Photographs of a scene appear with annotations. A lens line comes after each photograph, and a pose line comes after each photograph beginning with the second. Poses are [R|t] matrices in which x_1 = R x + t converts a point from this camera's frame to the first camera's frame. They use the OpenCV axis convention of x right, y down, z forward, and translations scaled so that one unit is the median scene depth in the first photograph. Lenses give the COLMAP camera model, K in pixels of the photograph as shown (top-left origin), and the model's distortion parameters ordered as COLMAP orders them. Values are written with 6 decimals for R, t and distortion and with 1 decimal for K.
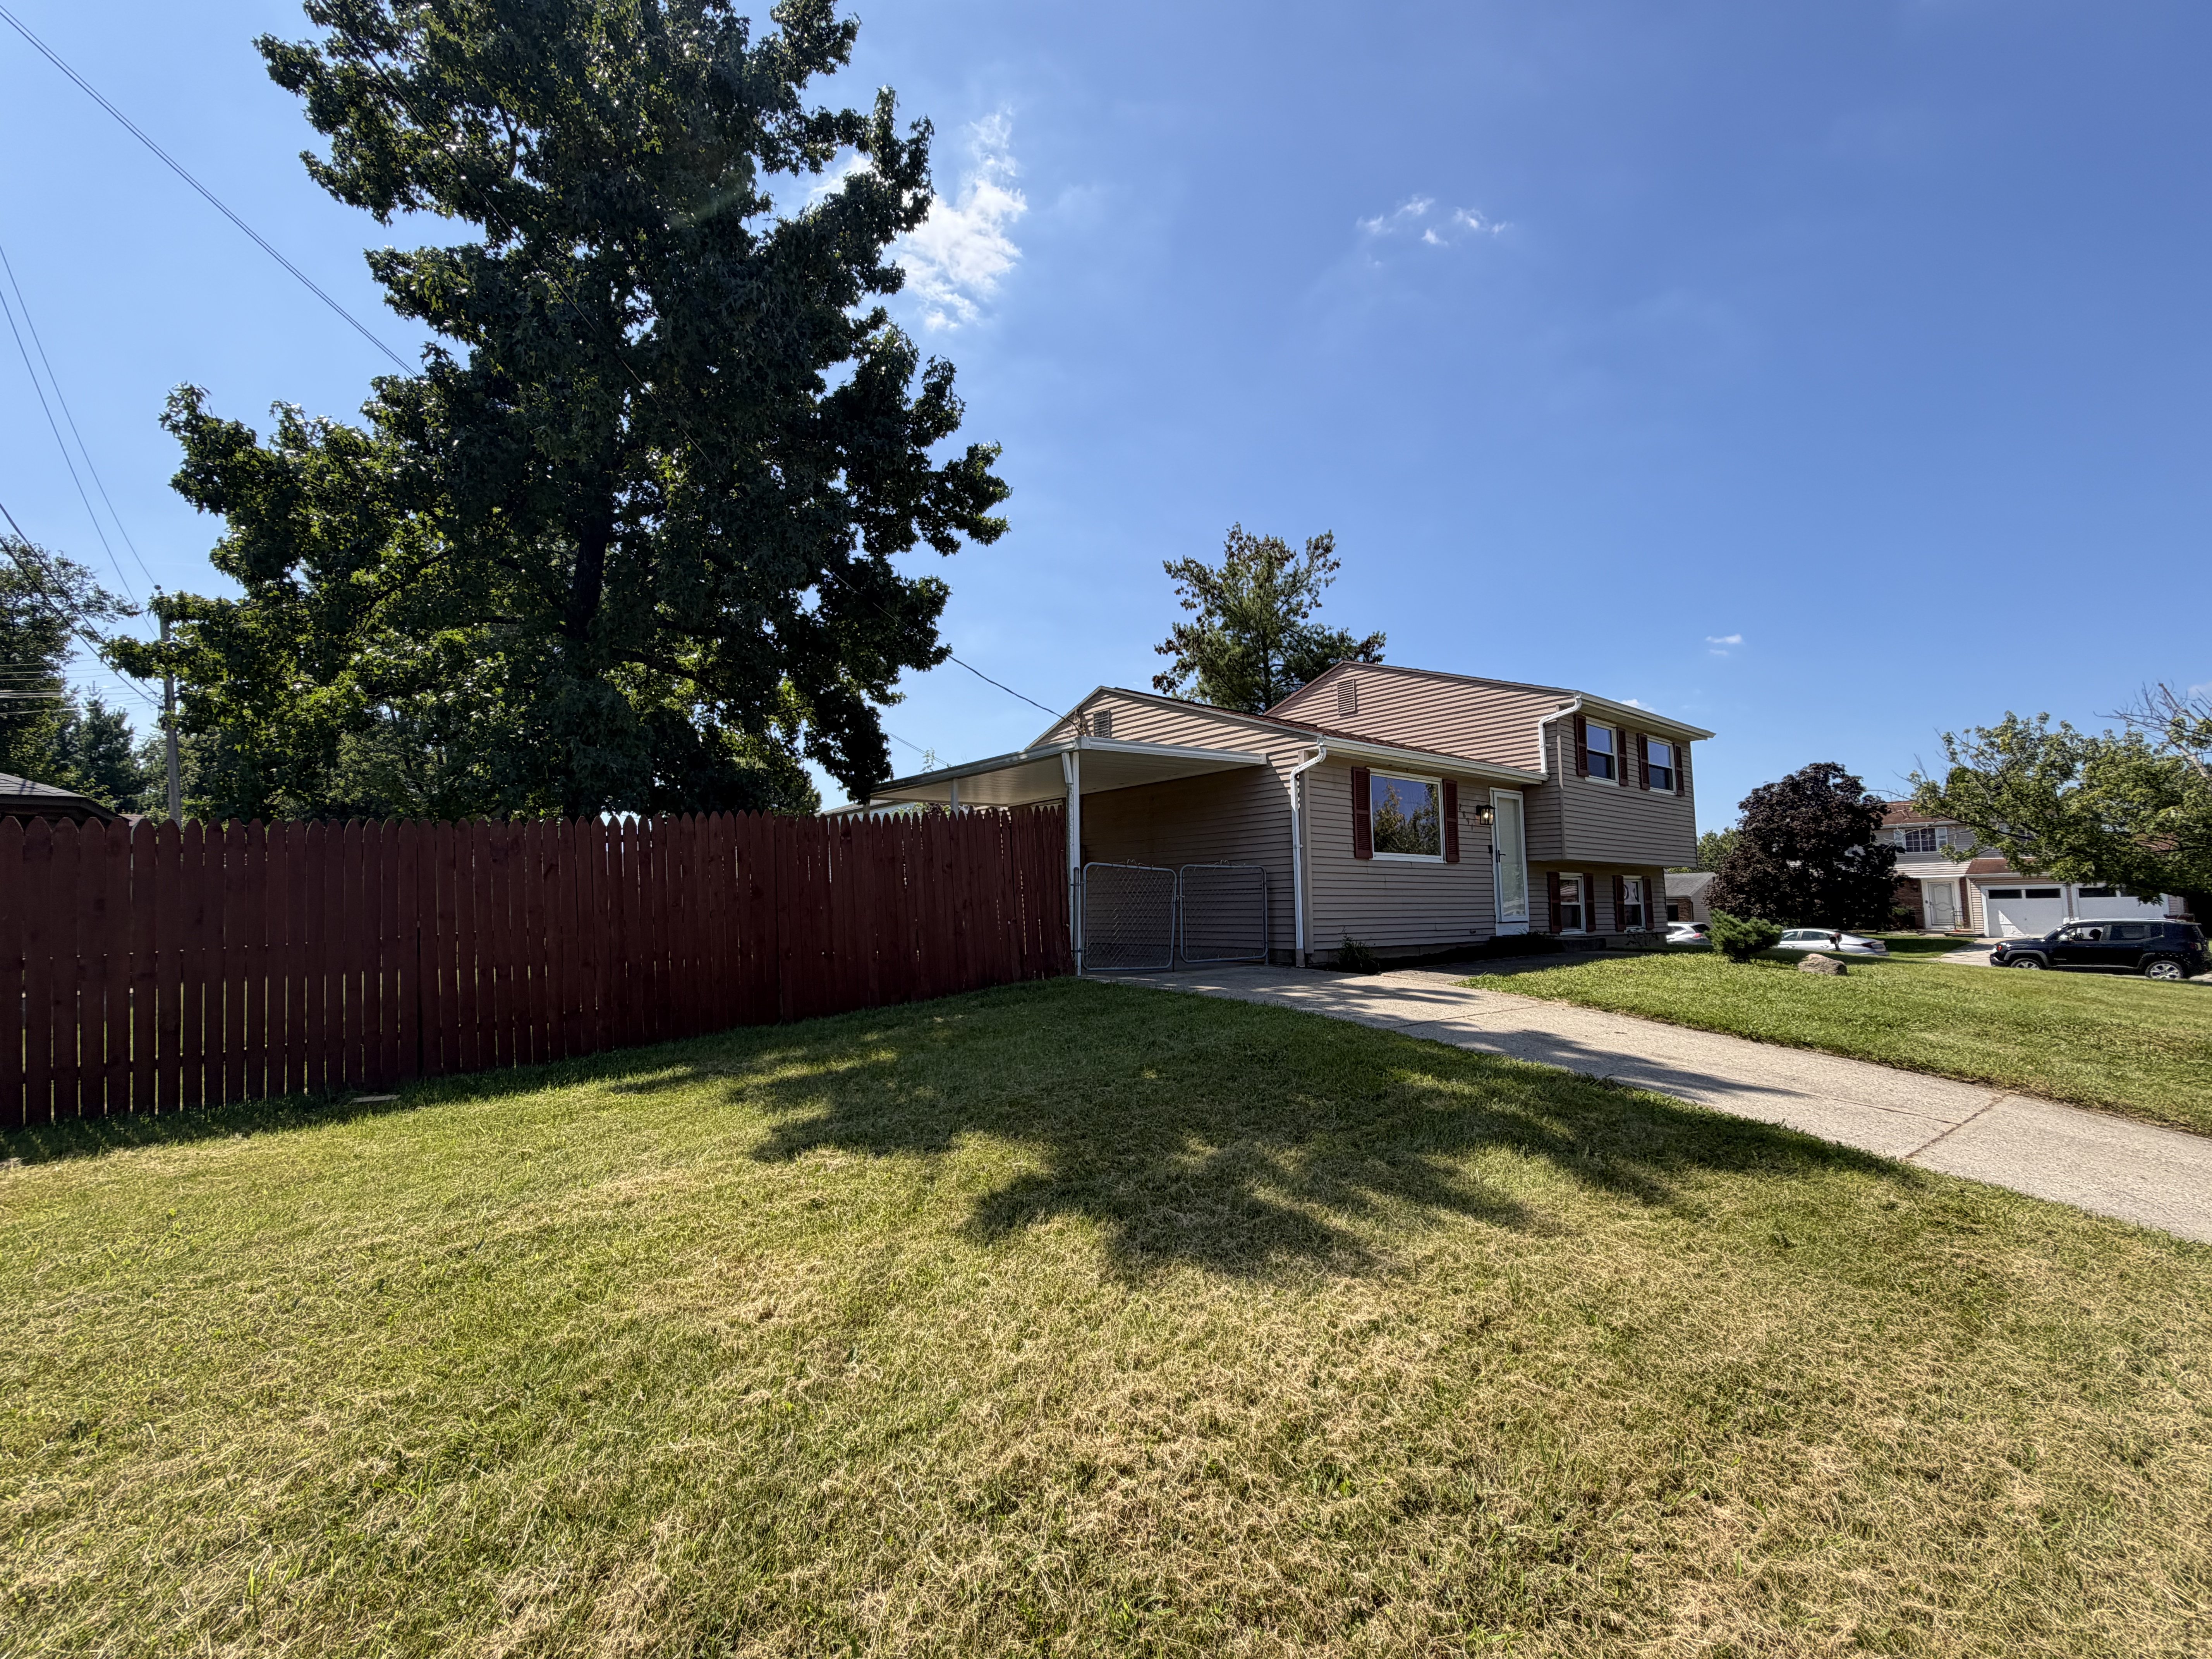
lens RADIAL K [[969.4, 0, 1107.2], [0, 969.4, 829.5], [0, 0, 1]] dist [0.002825, 0.000563]
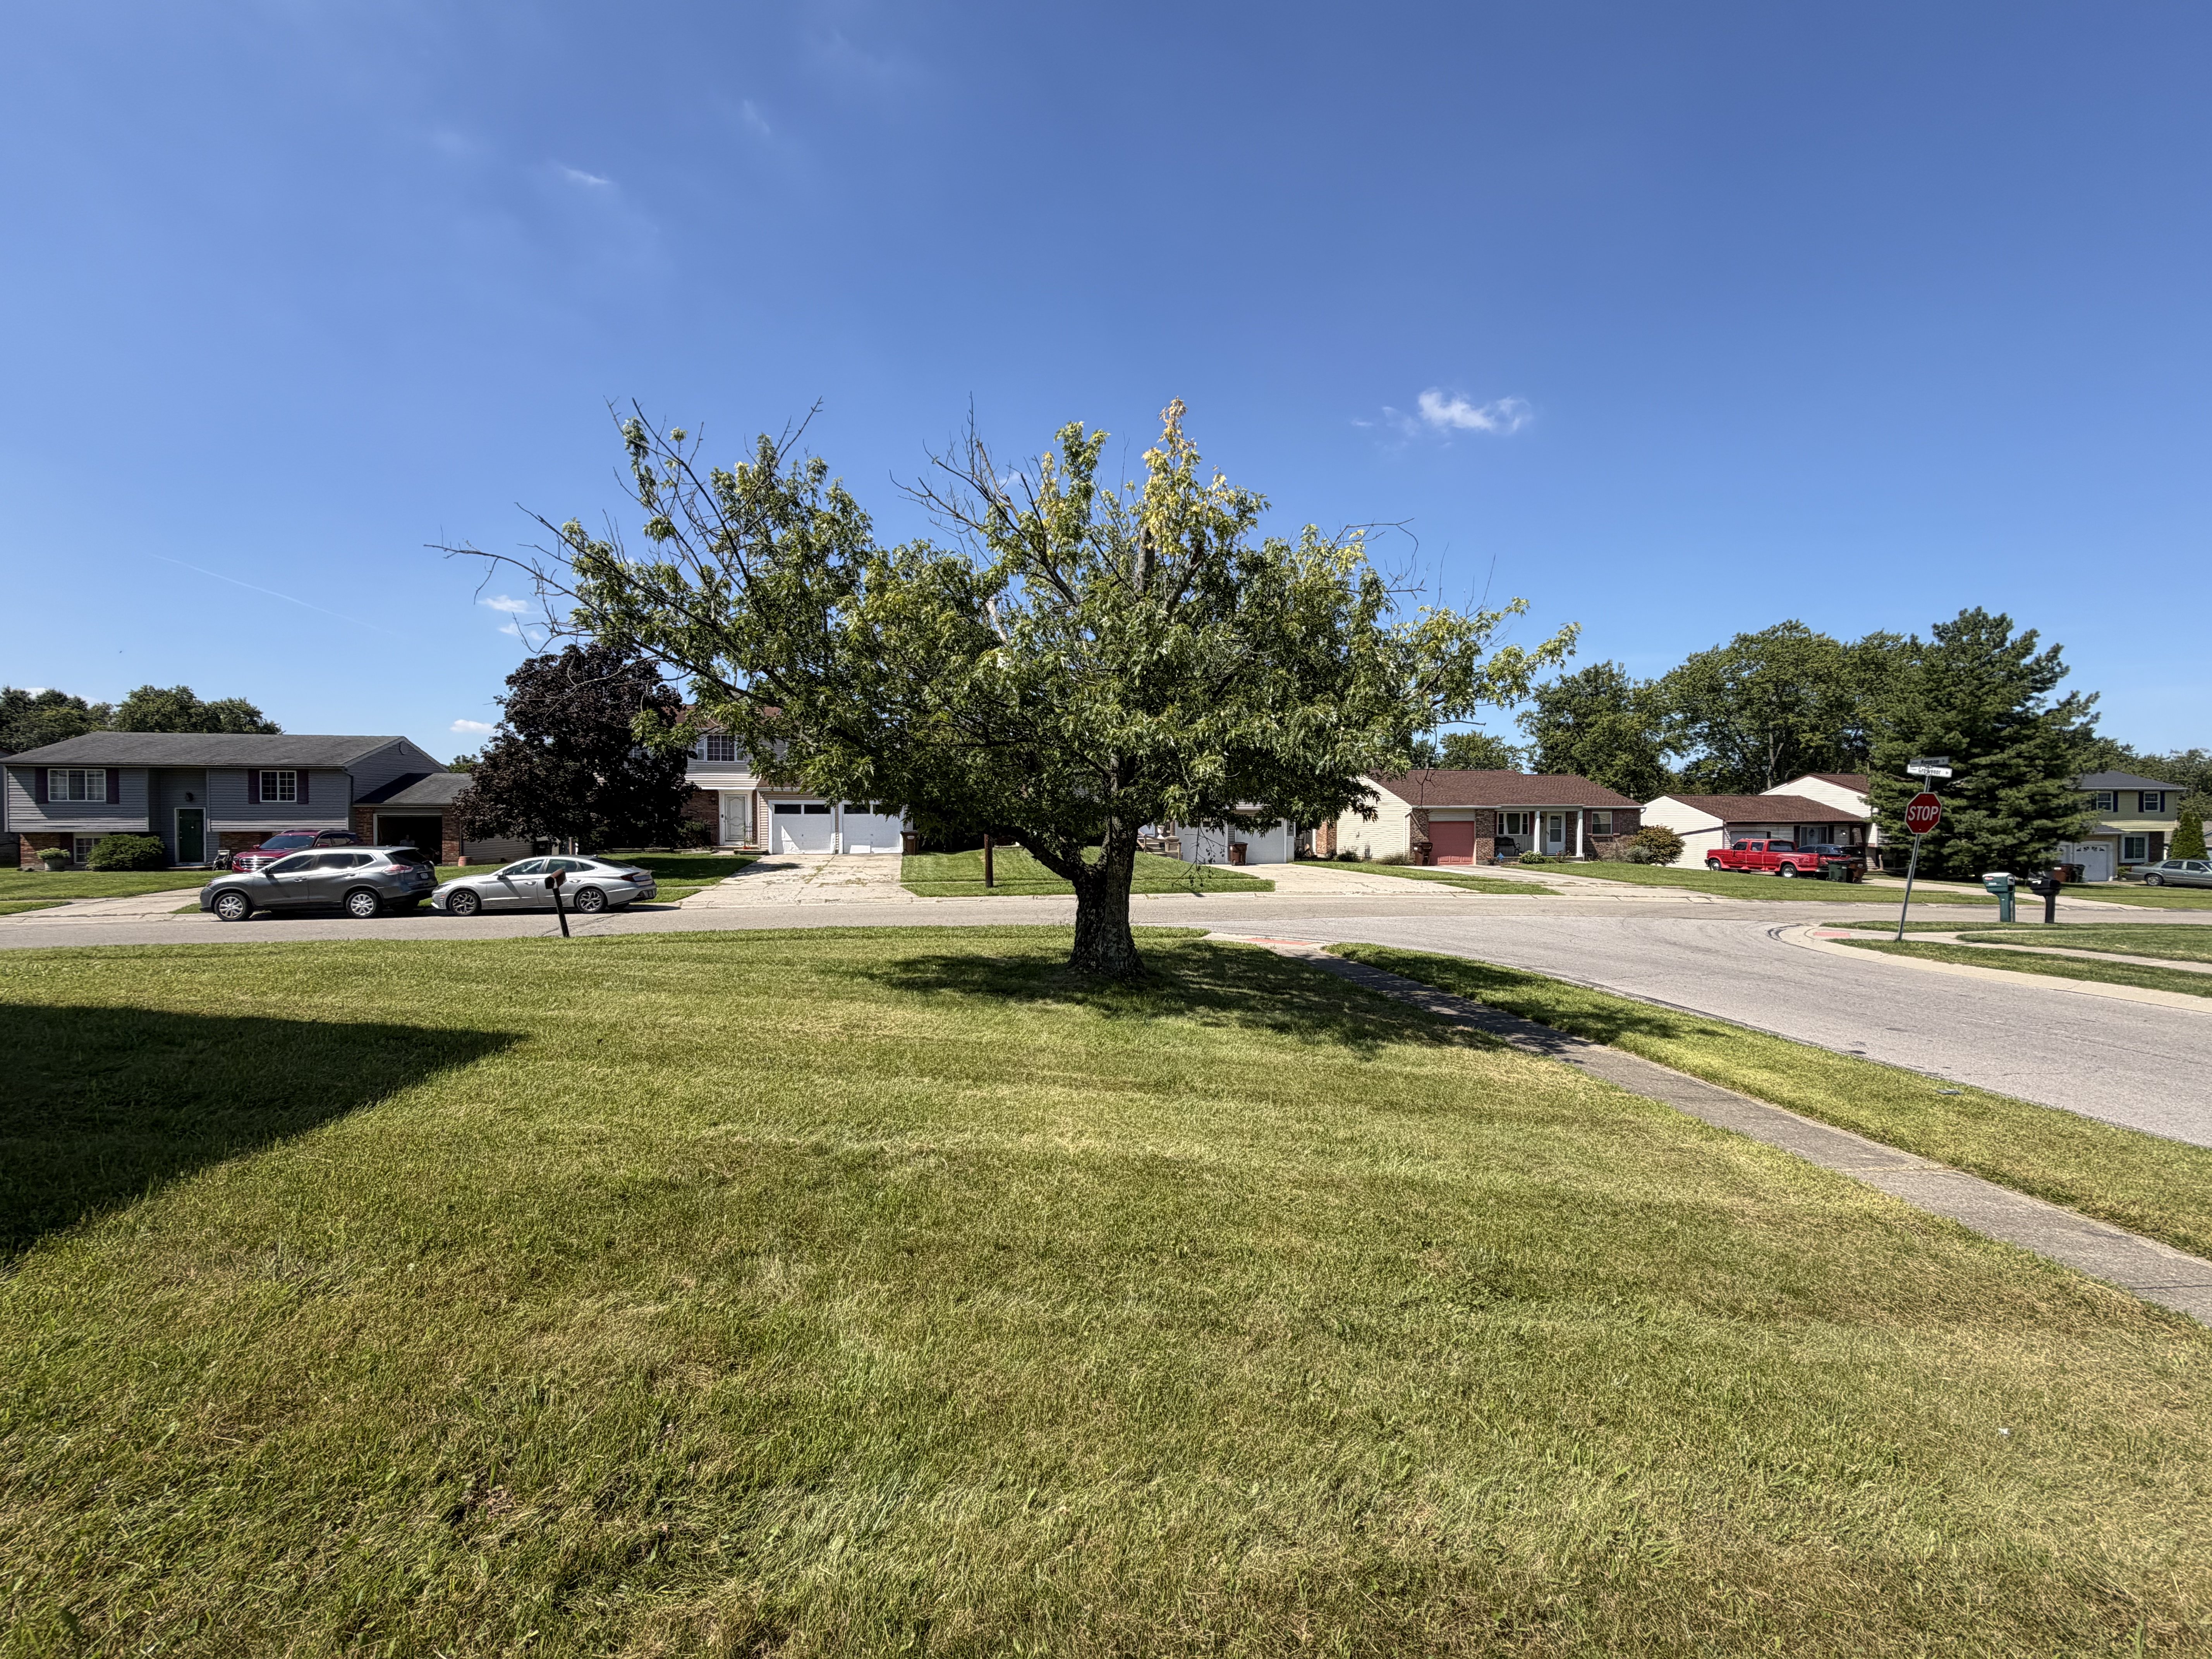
lens RADIAL K [[969.4, 0, 1103.9], [0, 969.4, 822.9], [0, 0, 1]] dist [0.002825, 0.000563]
pose [[0.501515, 0.002965, 0.865144, 0.283638], [-0.080887, 0.995775, 0.043477, 0.015070], [-0.861359, -0.091783, 0.499636, 0.284537]]
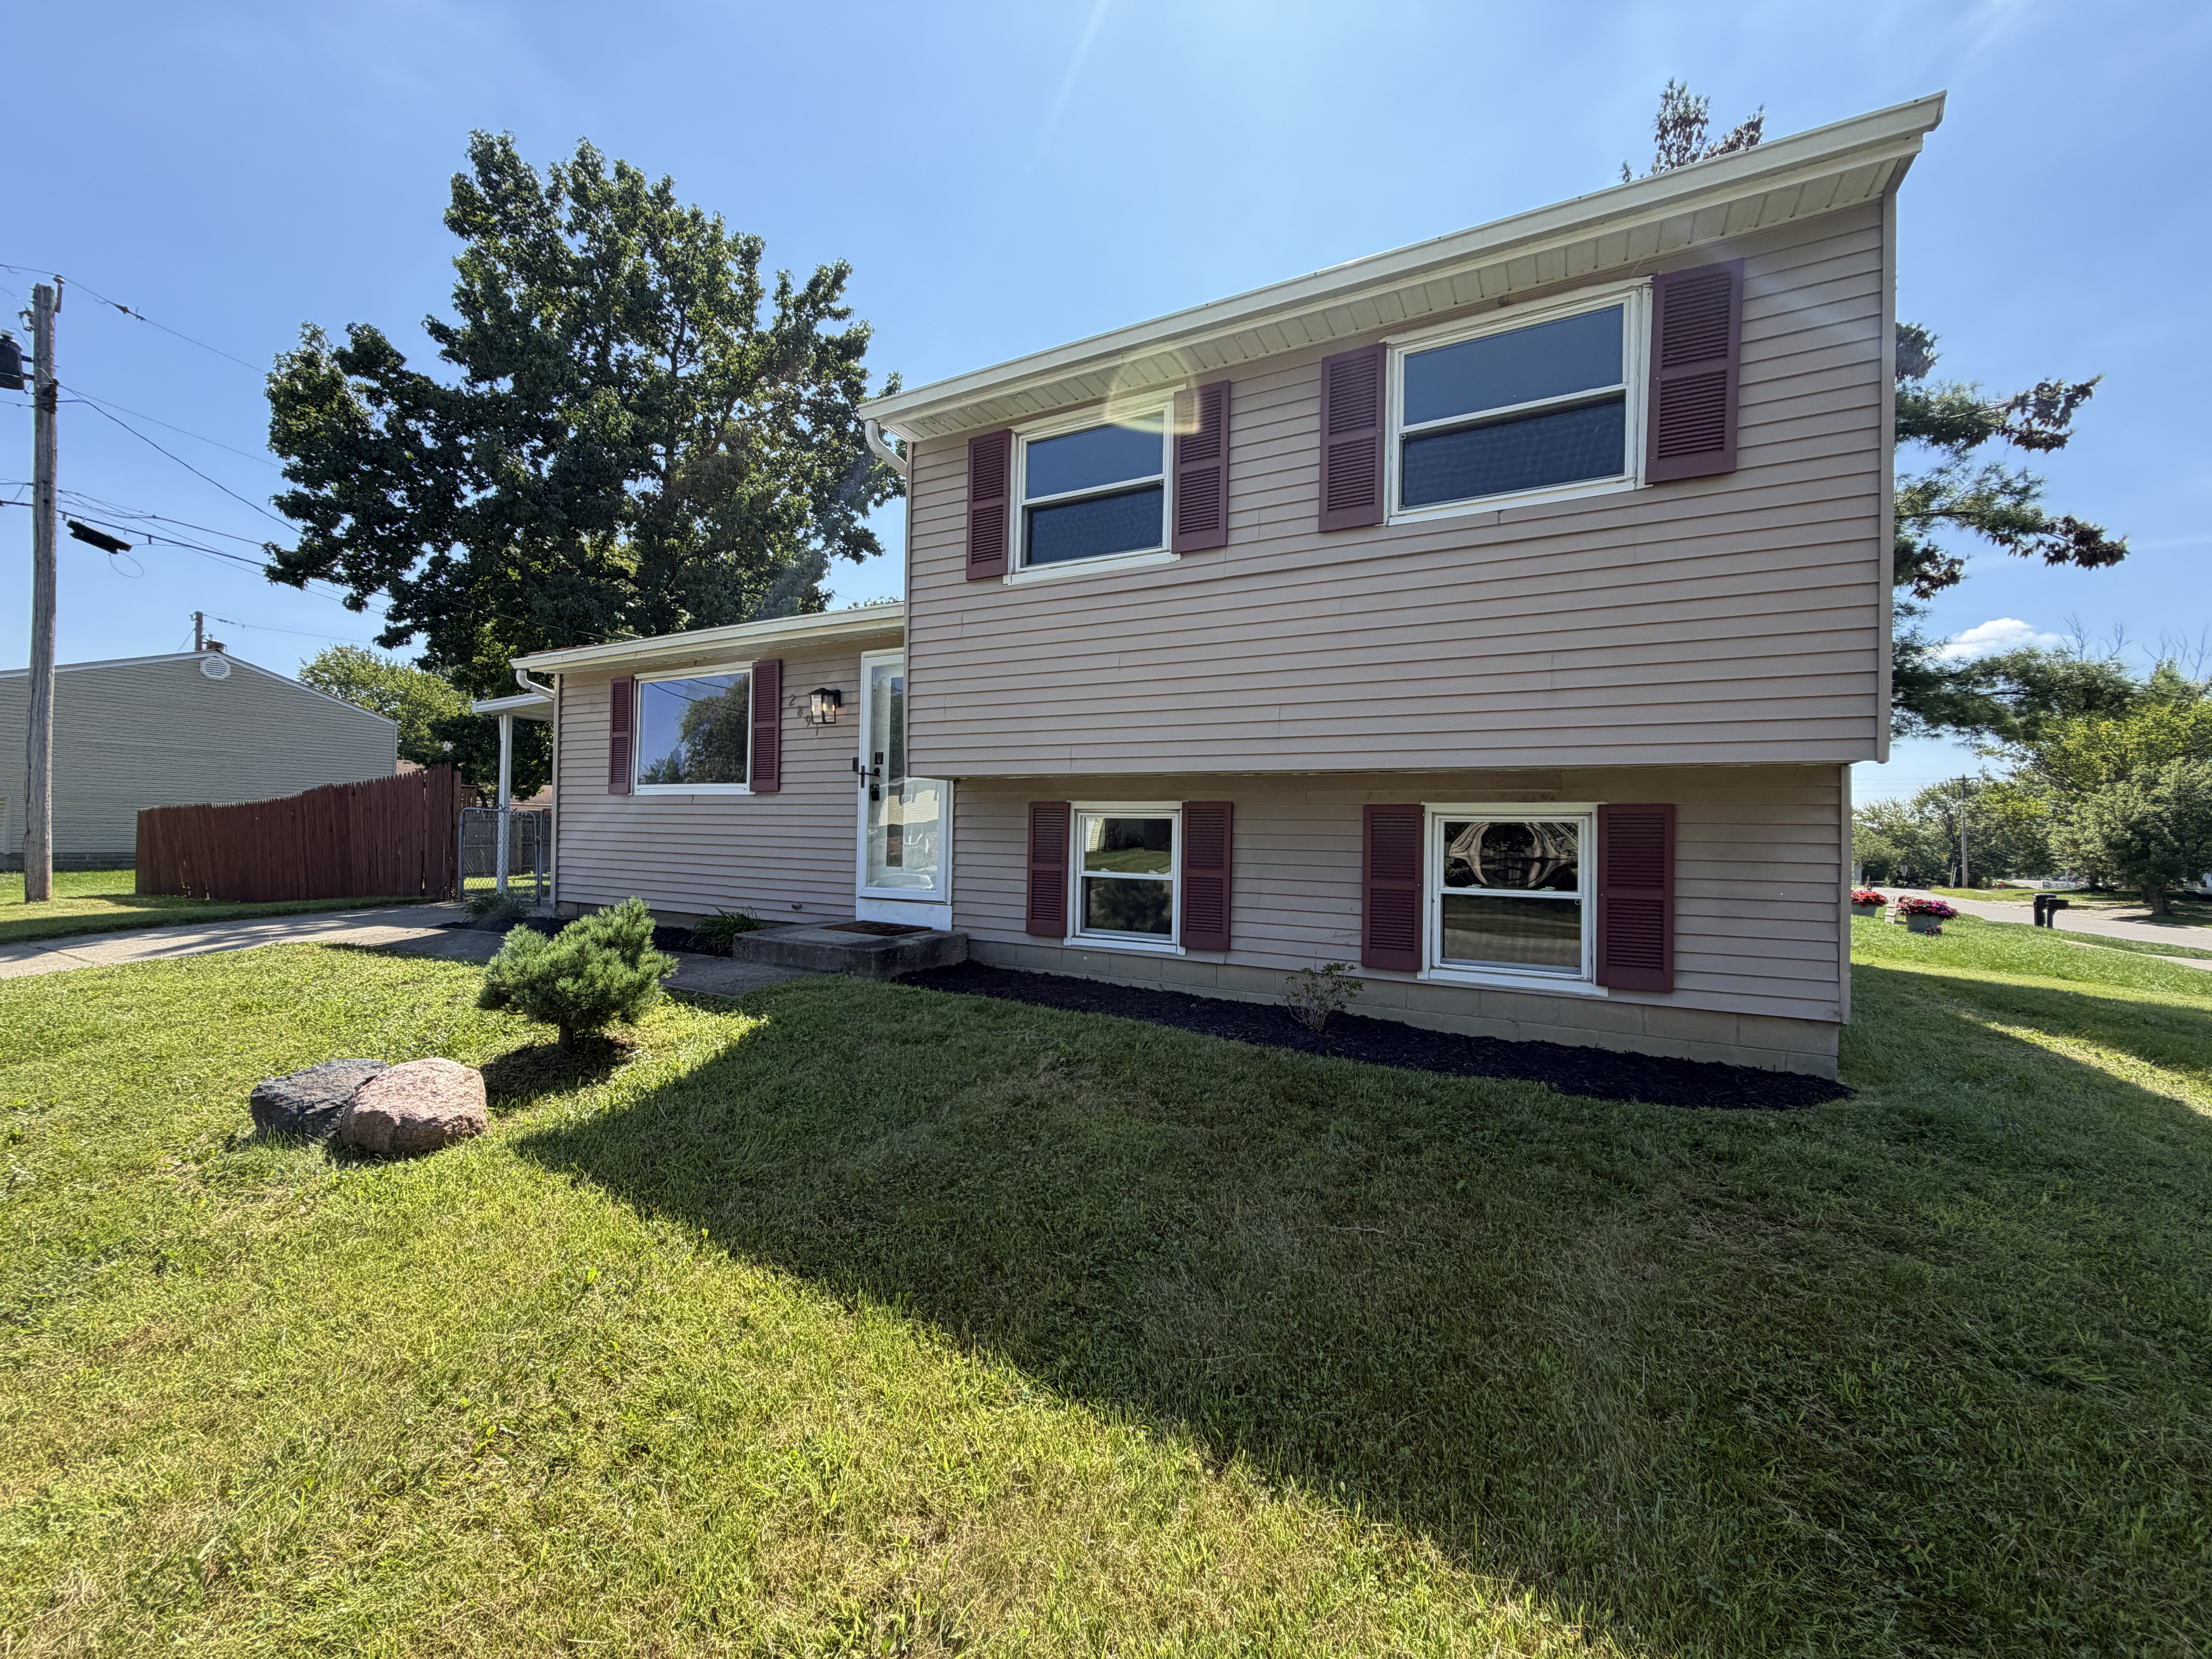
lens RADIAL K [[885.3, 0, 1100.6], [0, 885.3, 826.6], [0, 0, 1]] dist [0.002737, 0.000190]
pose [[0.358656, 0.017567, -0.933304, 0.361202], [0.063097, 0.997080, 0.043015, 0.016669], [0.931335, -0.074317, 0.356501, 0.371044]]
